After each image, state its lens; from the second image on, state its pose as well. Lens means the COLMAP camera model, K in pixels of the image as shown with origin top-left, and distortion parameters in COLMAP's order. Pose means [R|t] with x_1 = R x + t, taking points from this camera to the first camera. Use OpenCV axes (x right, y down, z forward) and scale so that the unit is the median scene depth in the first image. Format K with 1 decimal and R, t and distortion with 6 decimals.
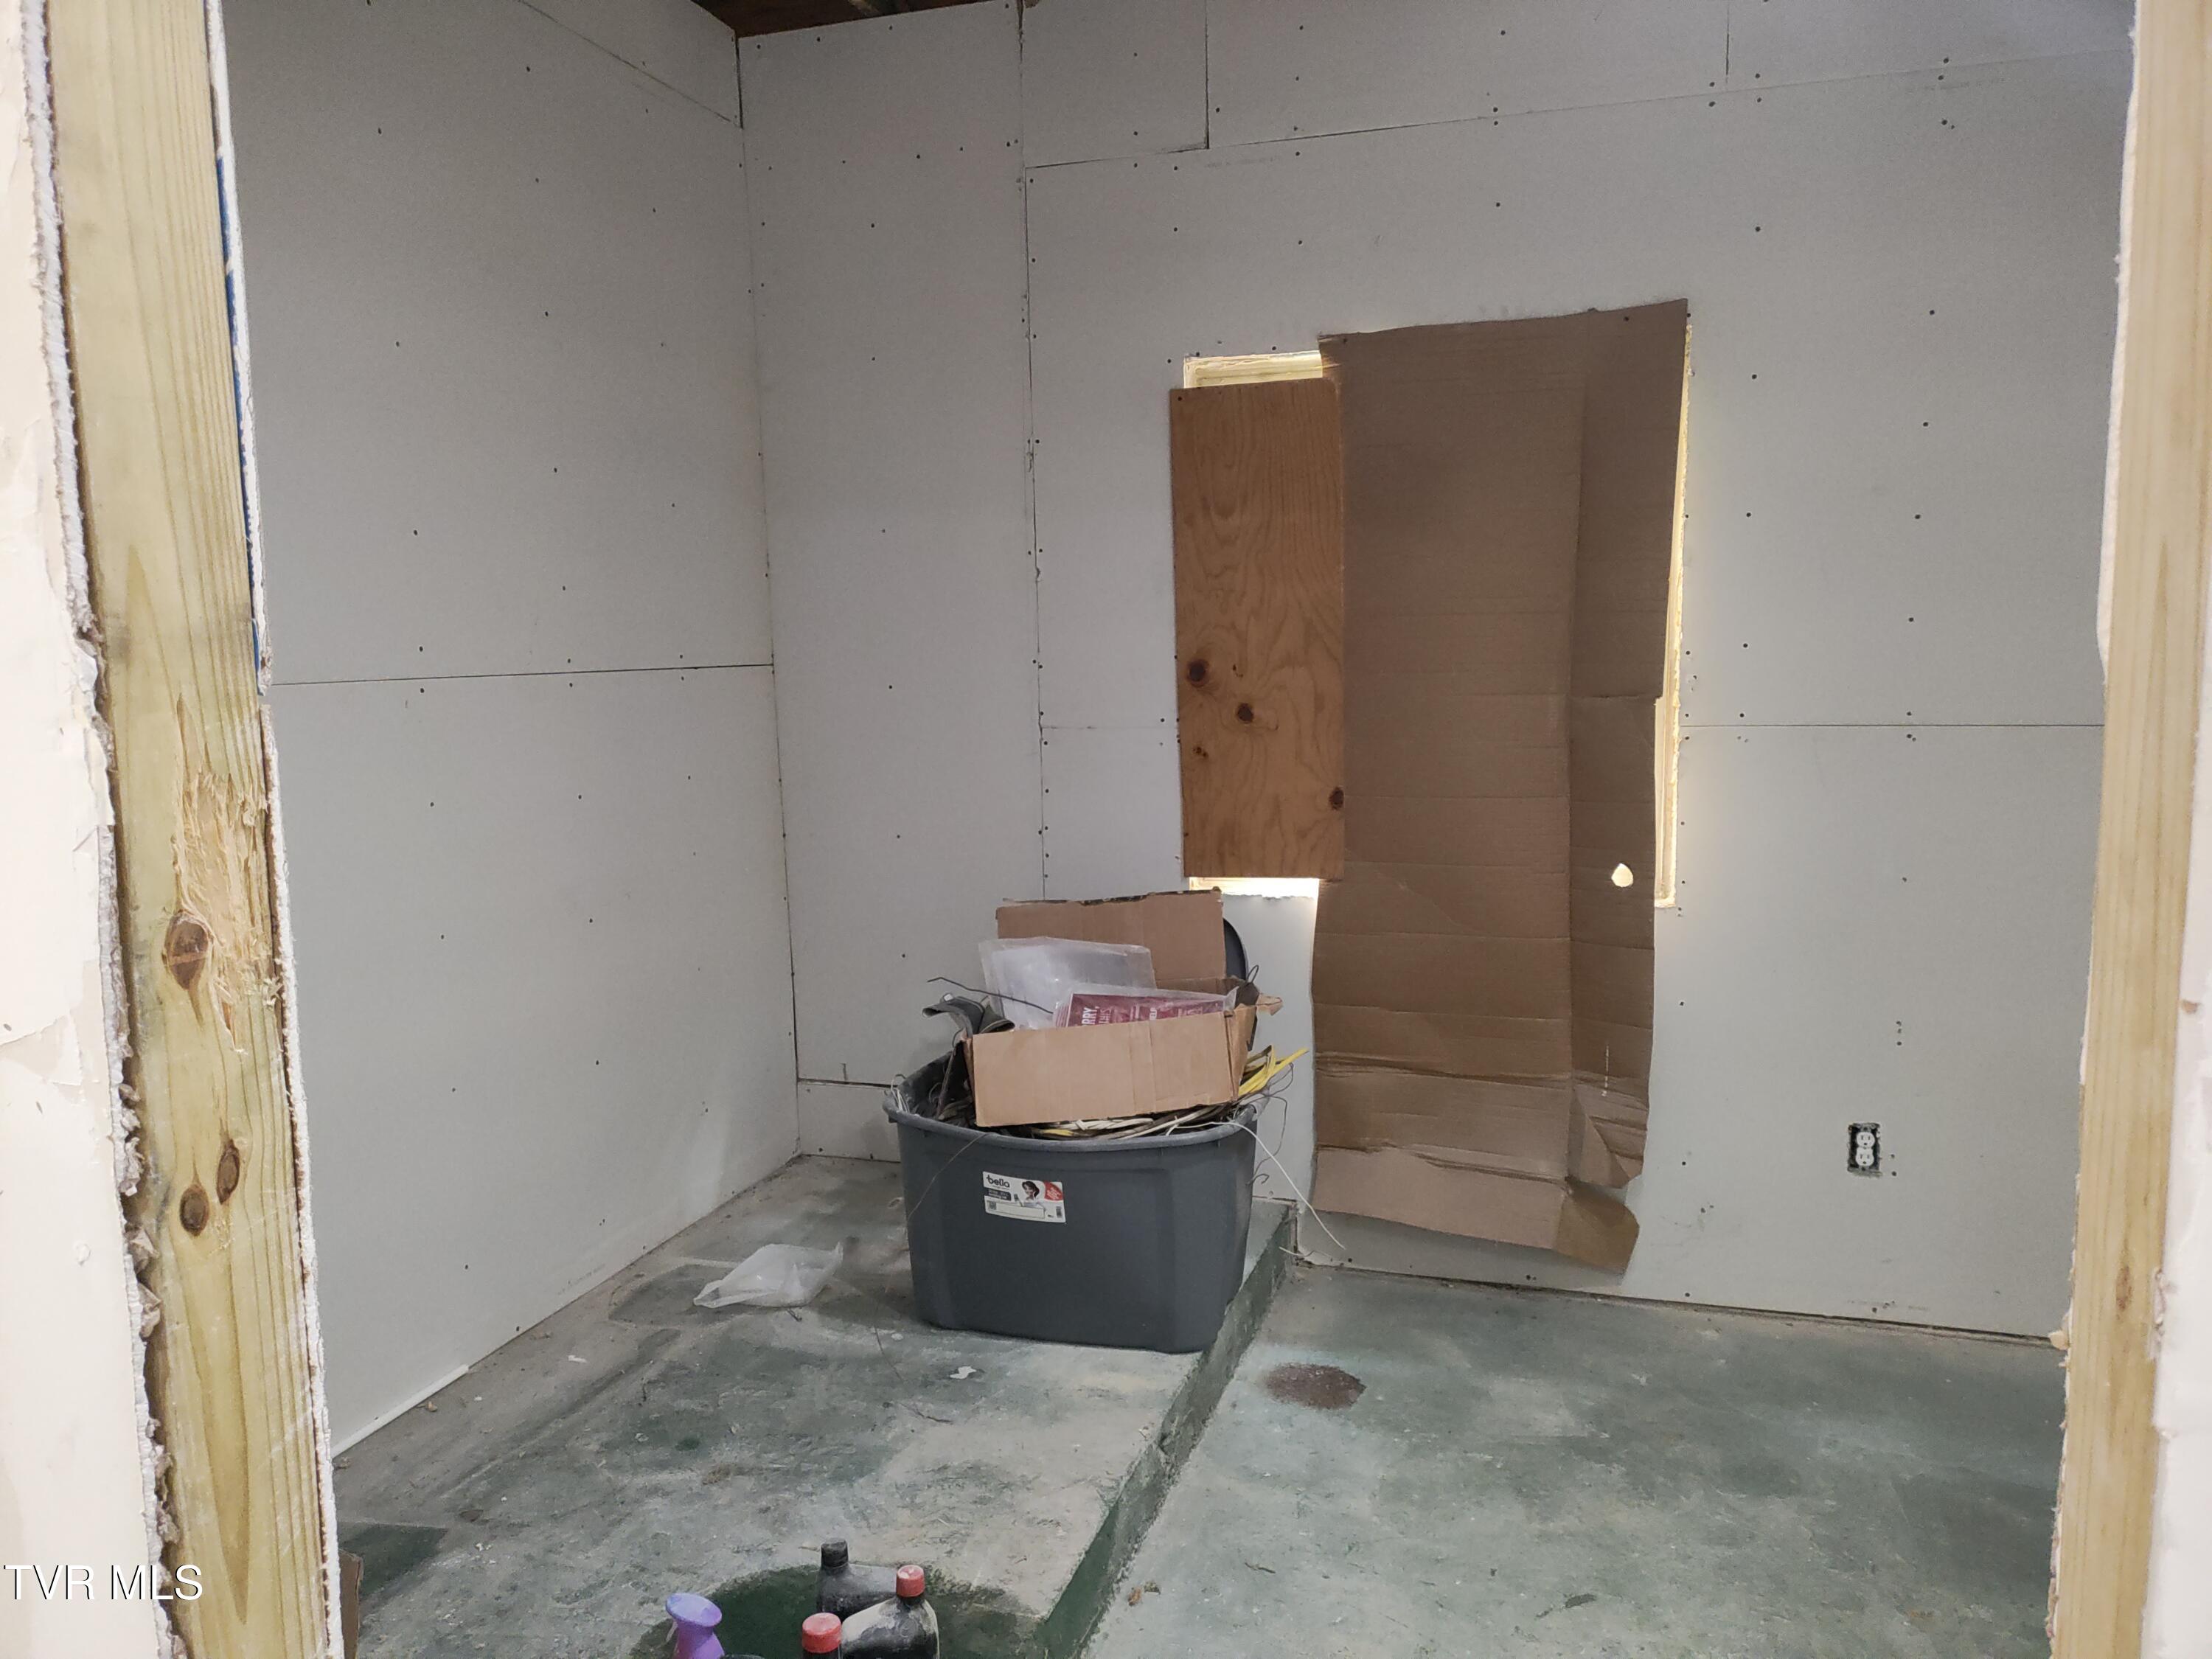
lens RADIAL K [[1620.2, 0, 1097.2], [0, 1620.2, 814.1], [0, 0, 1]] dist [0.051912, -0.063394]
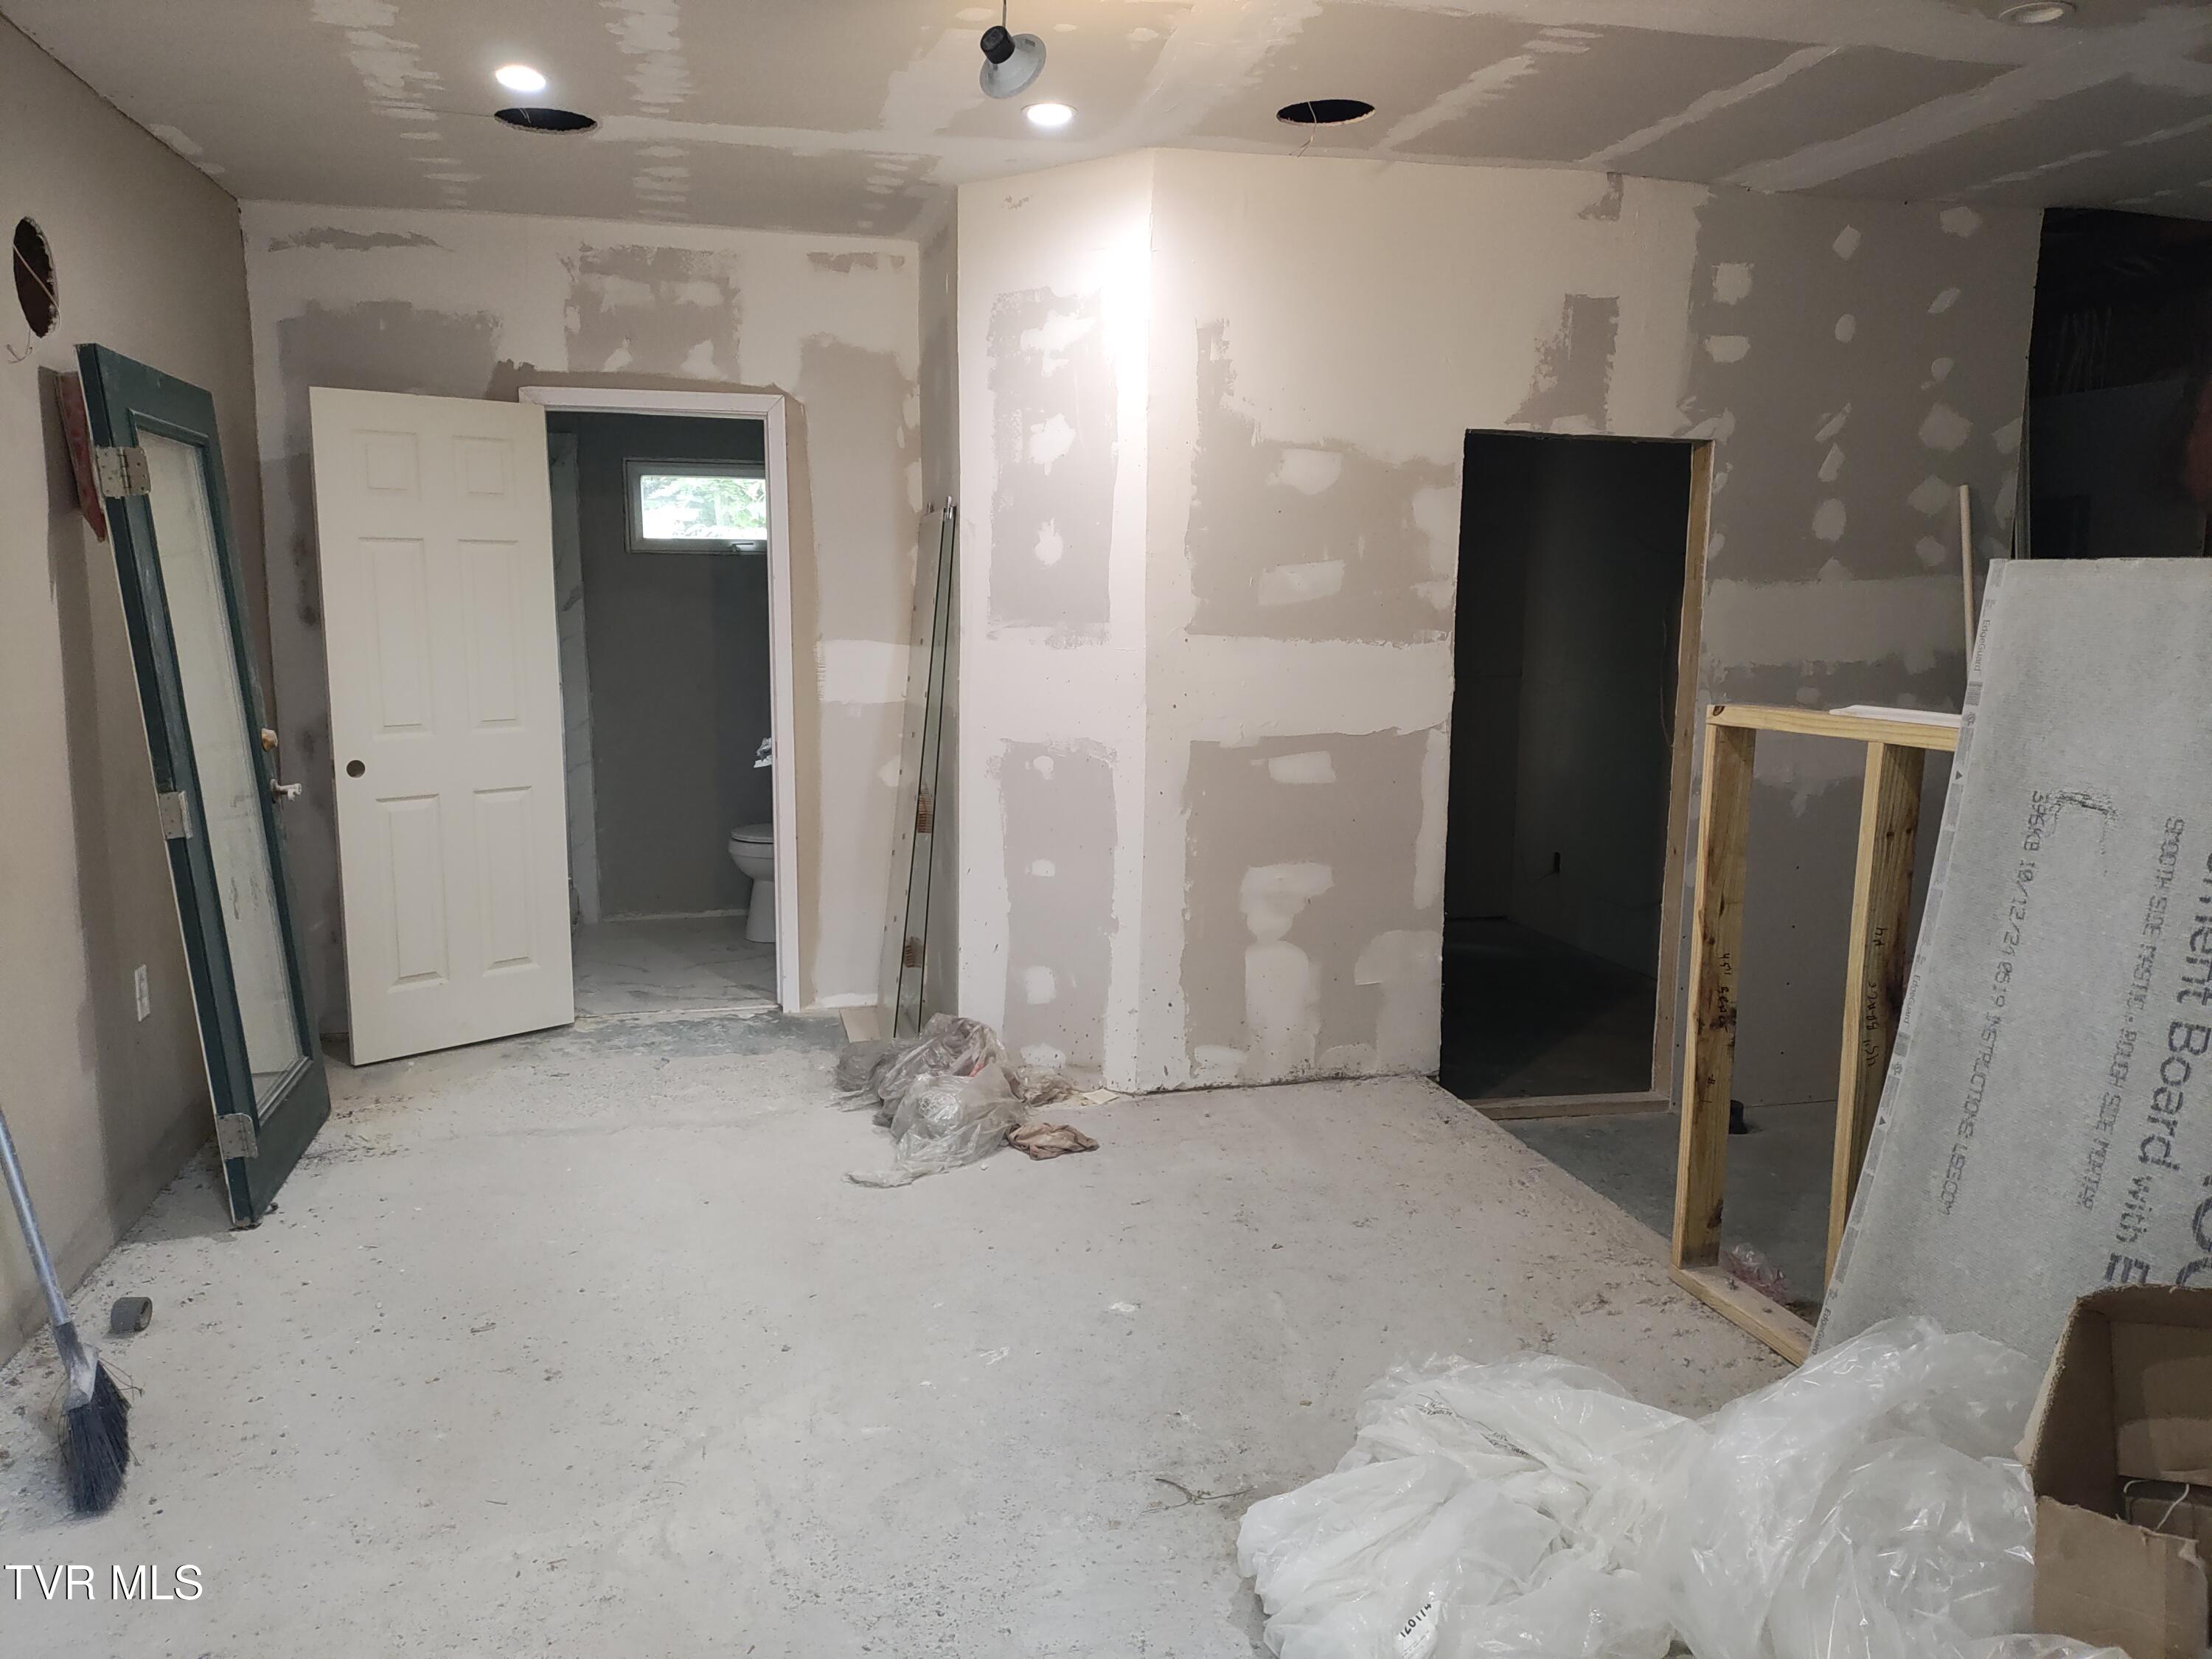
lens RADIAL K [[1605.1, 0, 1096.0], [0, 1605.1, 838.8], [0, 0, 1]] dist [0.087540, -0.112568]
pose [[0.857378, -0.059556, 0.511231, -1.333941], [0.043246, 0.998106, 0.043747, 0.065127], [-0.512868, -0.015399, 0.858329, -0.997287]]
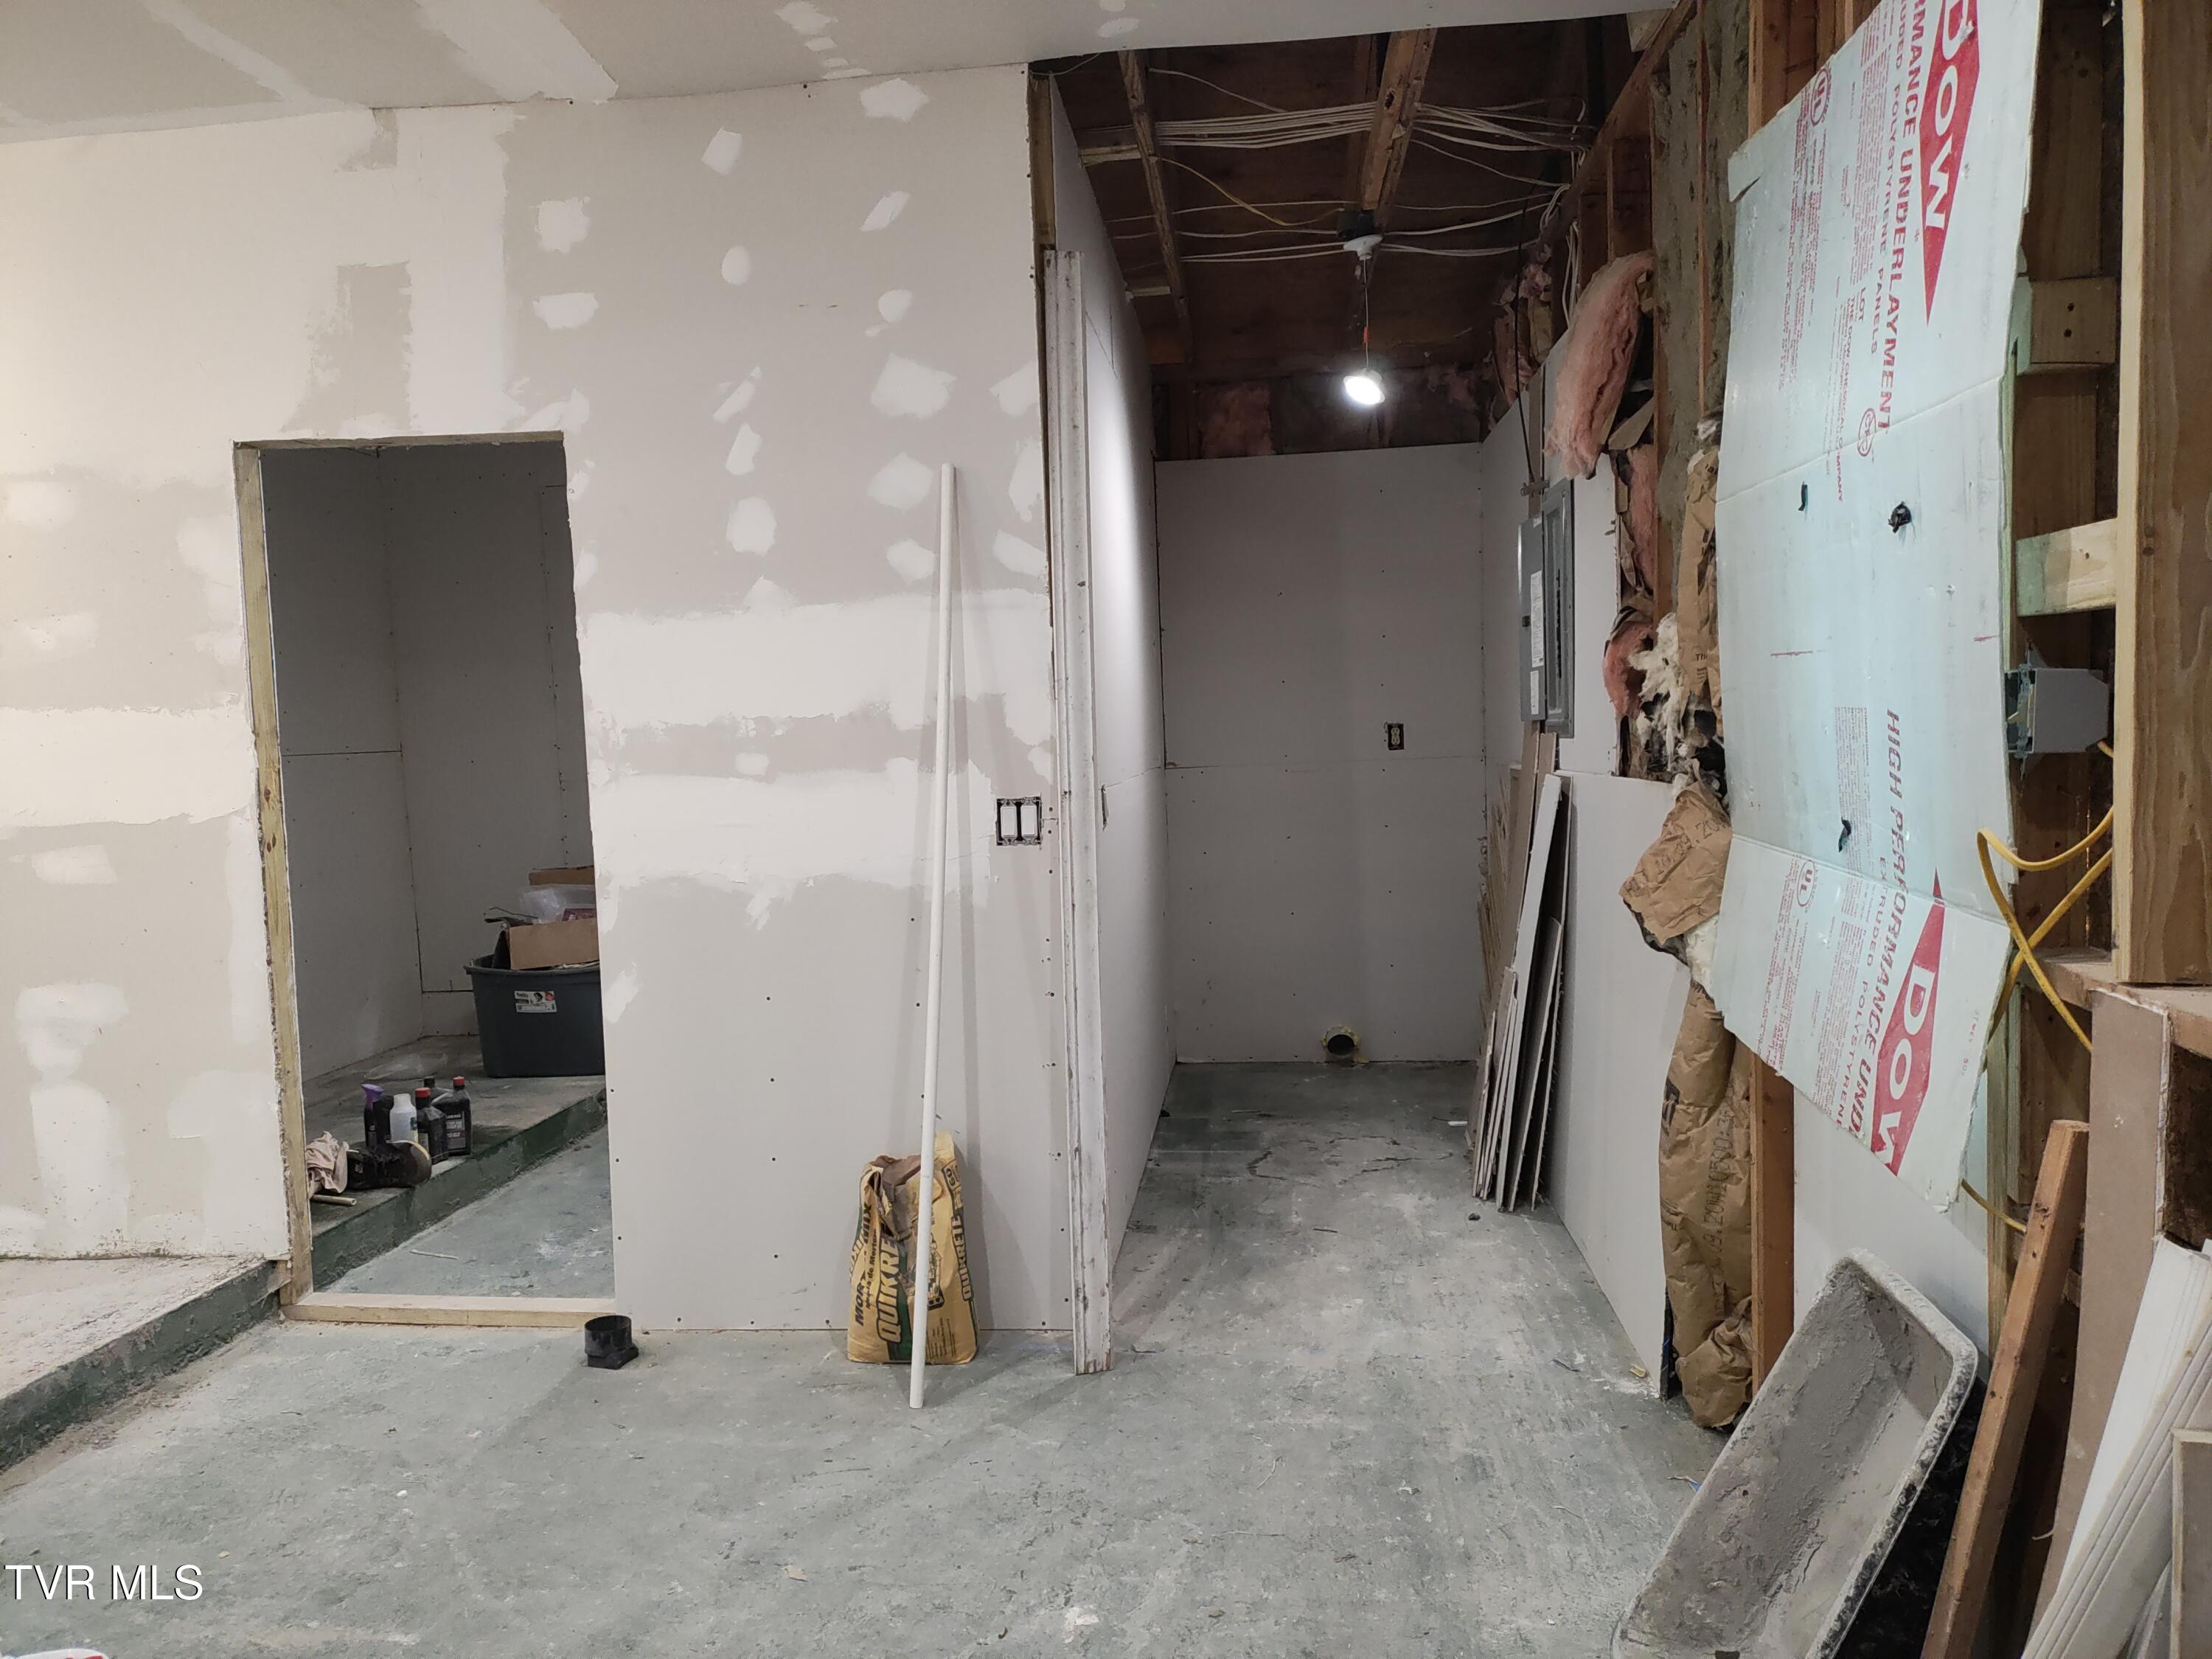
lens RADIAL K [[1620.2, 0, 1097.2], [0, 1620.2, 814.1], [0, 0, 1]] dist [0.051912, -0.063394]
pose [[0.979953, -0.034015, 0.196303, 0.257771], [0.045526, 0.997479, -0.054431, 0.143957], [-0.193956, 0.062276, 0.979031, -1.192049]]
